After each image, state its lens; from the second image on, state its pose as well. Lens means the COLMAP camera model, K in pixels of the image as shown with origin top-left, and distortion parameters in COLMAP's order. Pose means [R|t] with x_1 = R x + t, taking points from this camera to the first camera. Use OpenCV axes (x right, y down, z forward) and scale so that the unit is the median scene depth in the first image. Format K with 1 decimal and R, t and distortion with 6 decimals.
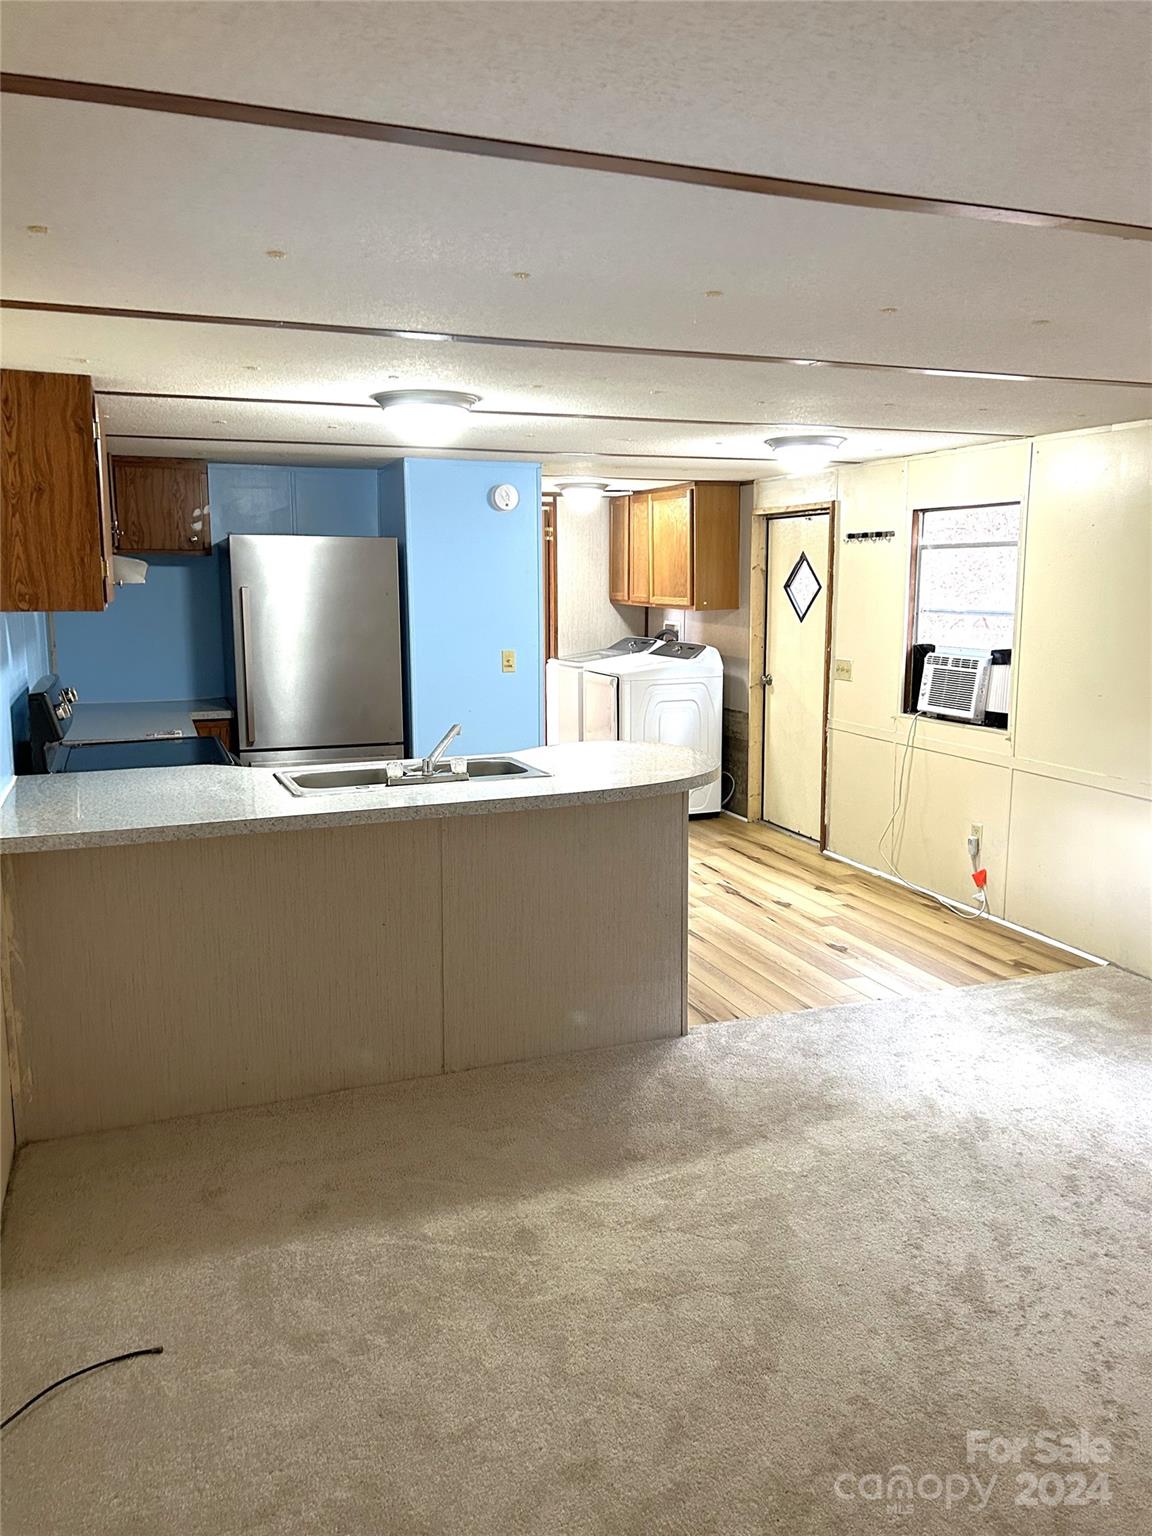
lens RADIAL K [[1147.4, 0, 578.2], [0, 1147.4, 753.0], [0, 0, 1]] dist [0.057838, -0.065879]
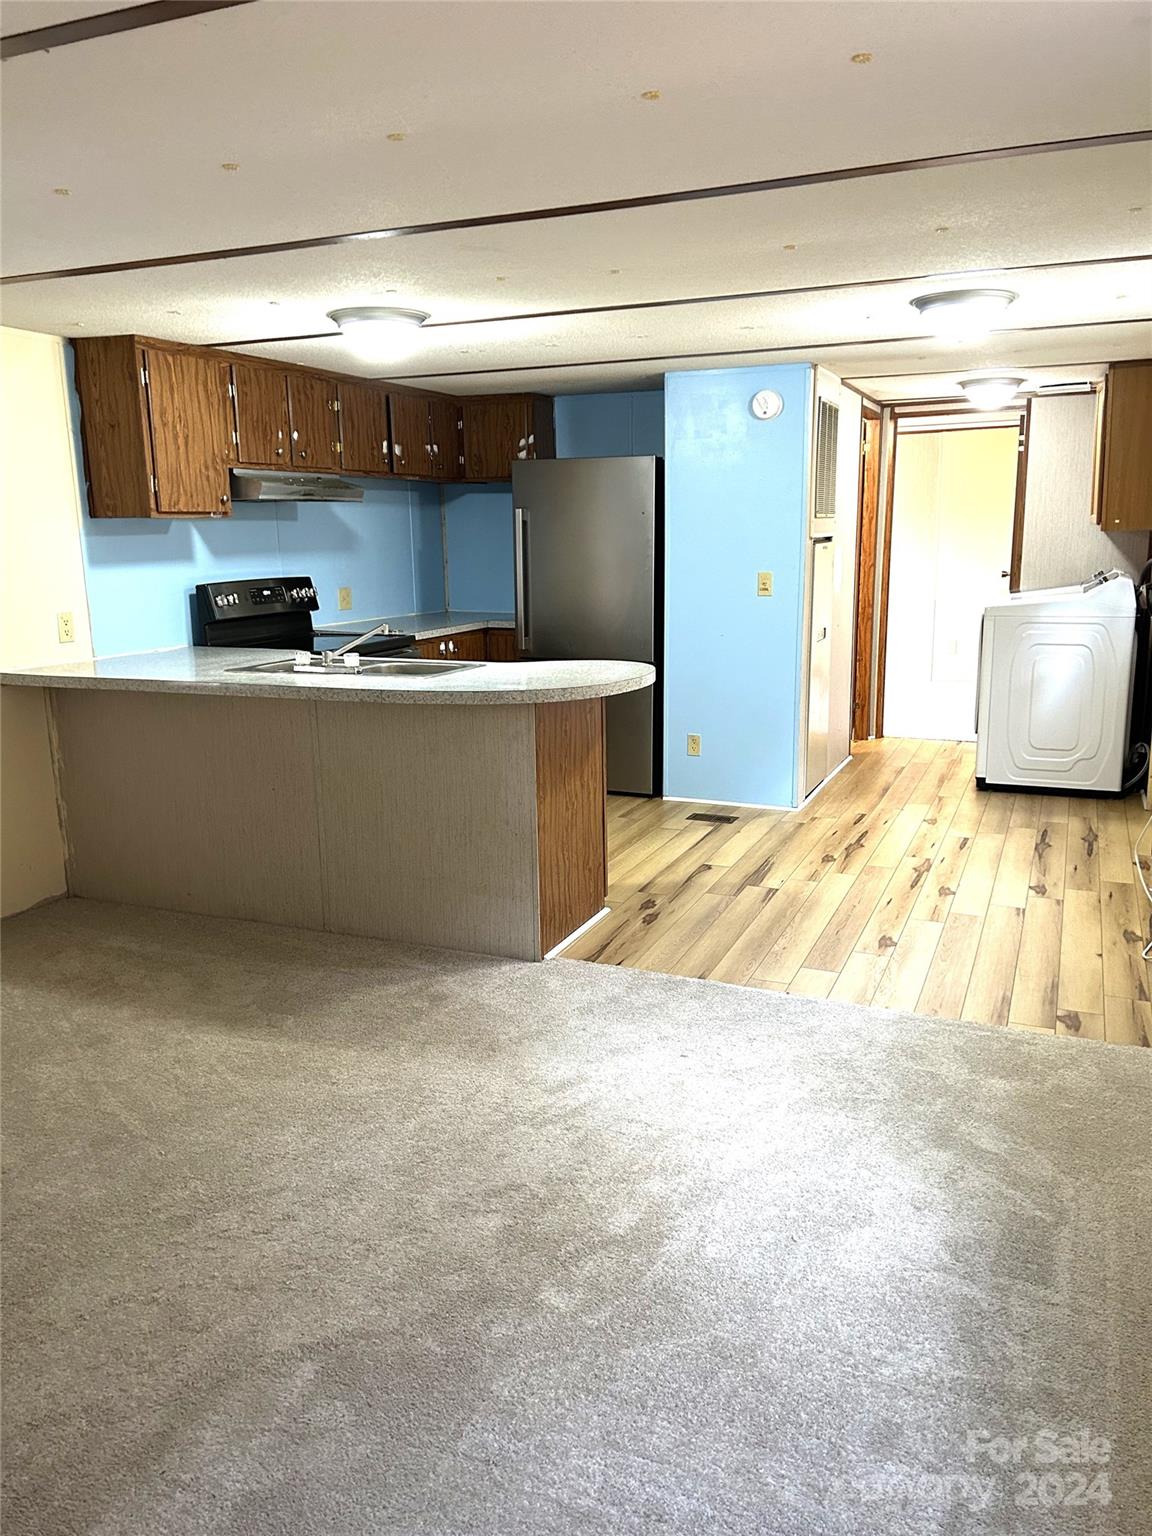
lens RADIAL K [[1147.4, 0, 586.6], [0, 1147.4, 776.6], [0, 0, 1]] dist [0.057838, -0.065879]
pose [[0.715457, 0.138685, -0.684754, 0.622927], [-0.093994, 0.990297, 0.102359, -0.008906], [0.692306, -0.008871, 0.721550, 0.277497]]
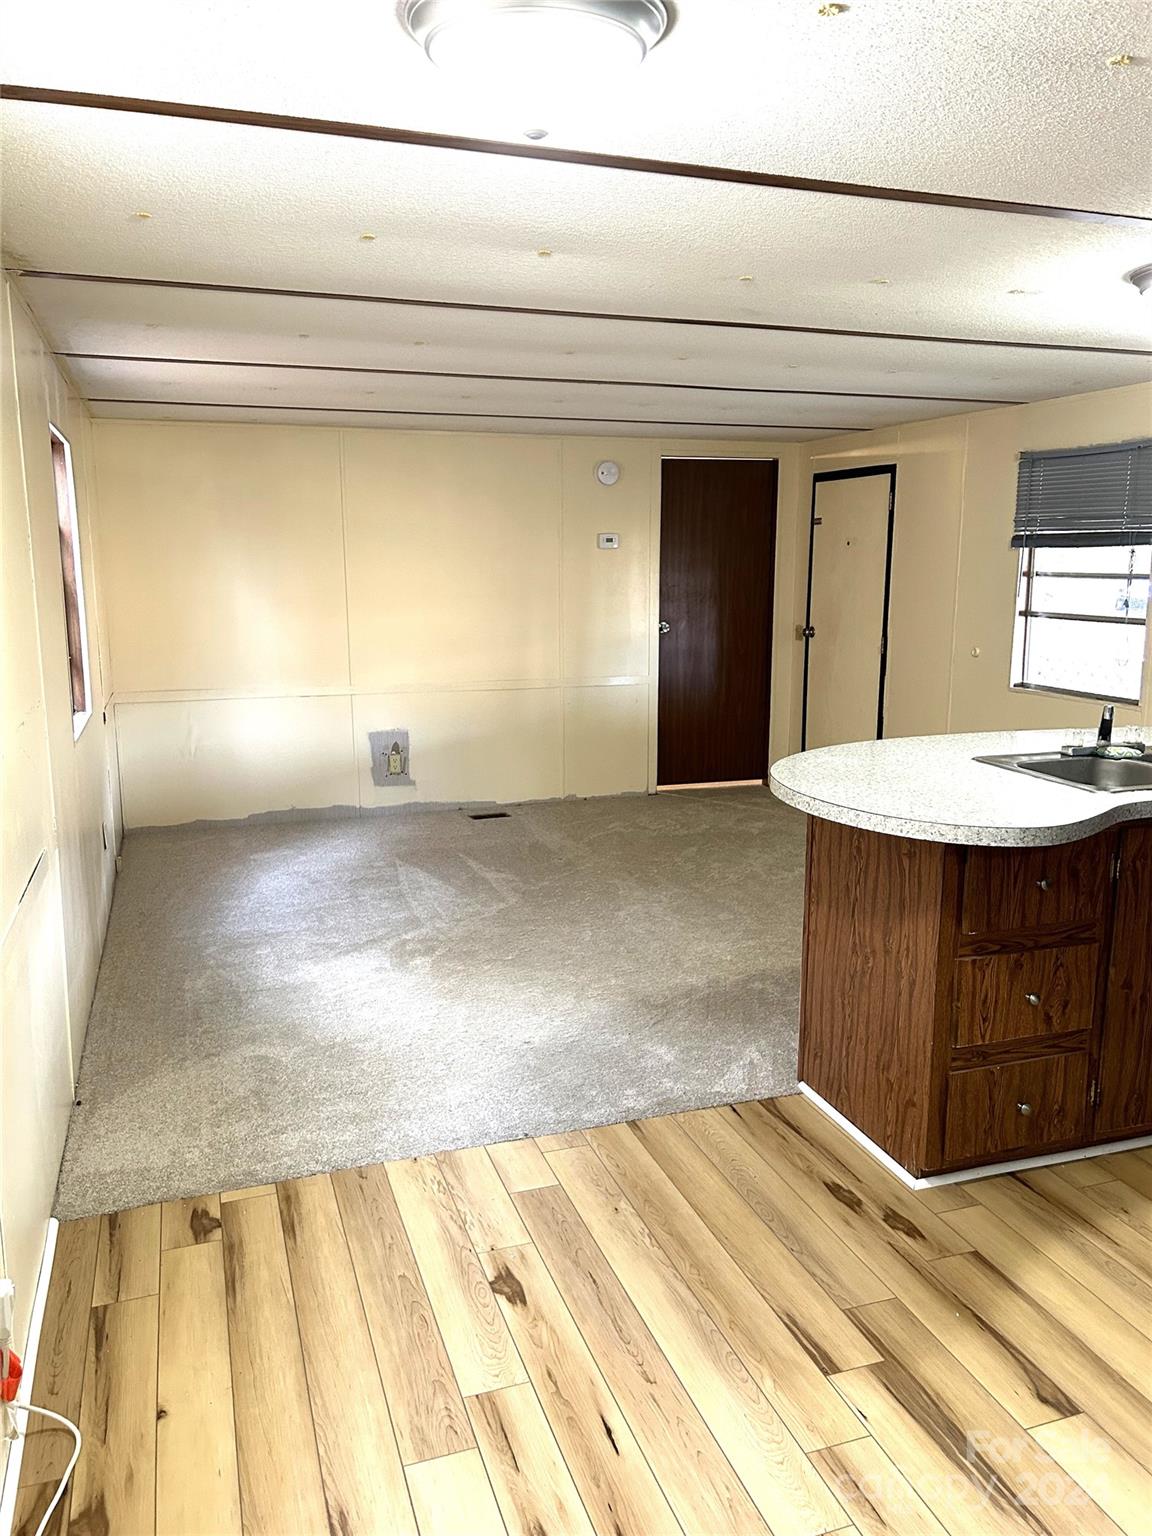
lens RADIAL K [[1147.4, 0, 583.1], [0, 1147.4, 768.7], [0, 0, 1]] dist [0.057838, -0.065879]
pose [[-0.999317, -0.012318, 0.034841, 0.182920], [0.000150, 0.941450, 0.337154, -0.202665], [-0.036954, 0.336929, -0.940805, 1.406735]]
